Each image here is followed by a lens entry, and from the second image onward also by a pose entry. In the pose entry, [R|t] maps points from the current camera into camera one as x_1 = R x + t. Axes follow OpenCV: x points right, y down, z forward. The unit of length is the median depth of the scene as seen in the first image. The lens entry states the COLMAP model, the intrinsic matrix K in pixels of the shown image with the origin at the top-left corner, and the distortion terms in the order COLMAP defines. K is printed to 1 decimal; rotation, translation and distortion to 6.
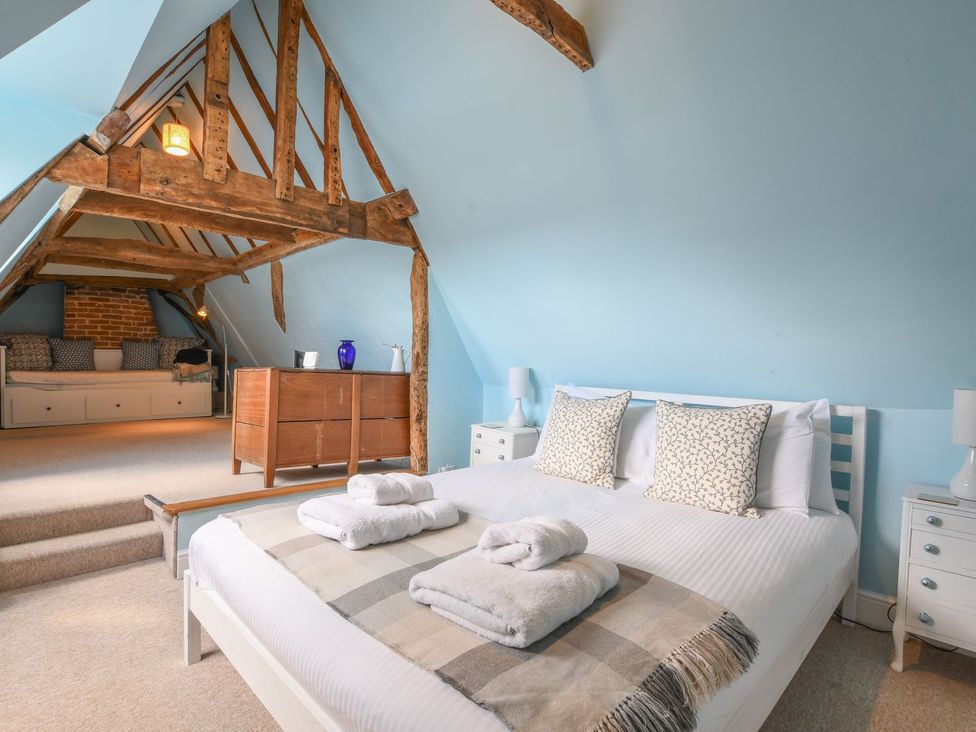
lens RADIAL K [[511.5, 0, 478.5], [0, 511.5, 365.9], [0, 0, 1]] dist [-0.036019, 0.003336]
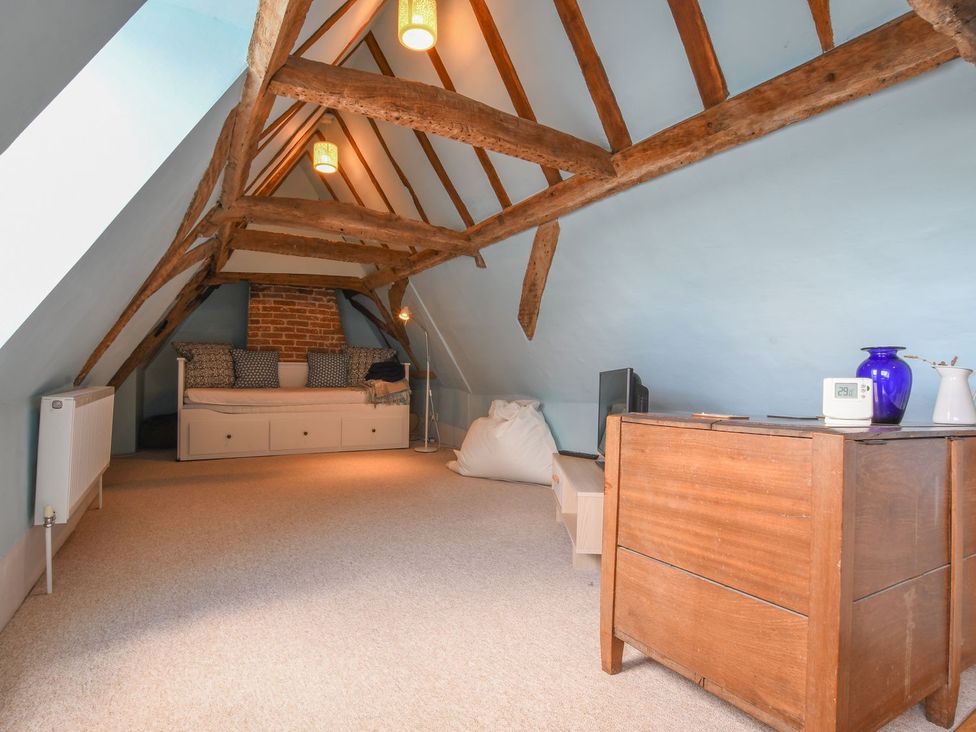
lens RADIAL K [[511.5, 0, 478.5], [0, 511.5, 365.9], [0, 0, 1]] dist [-0.036019, 0.003336]
pose [[0.965978, 0.006016, -0.258556, -0.228029], [-0.012352, 0.999662, -0.022887, -0.011482], [0.258331, 0.025302, 0.965725, 0.270706]]
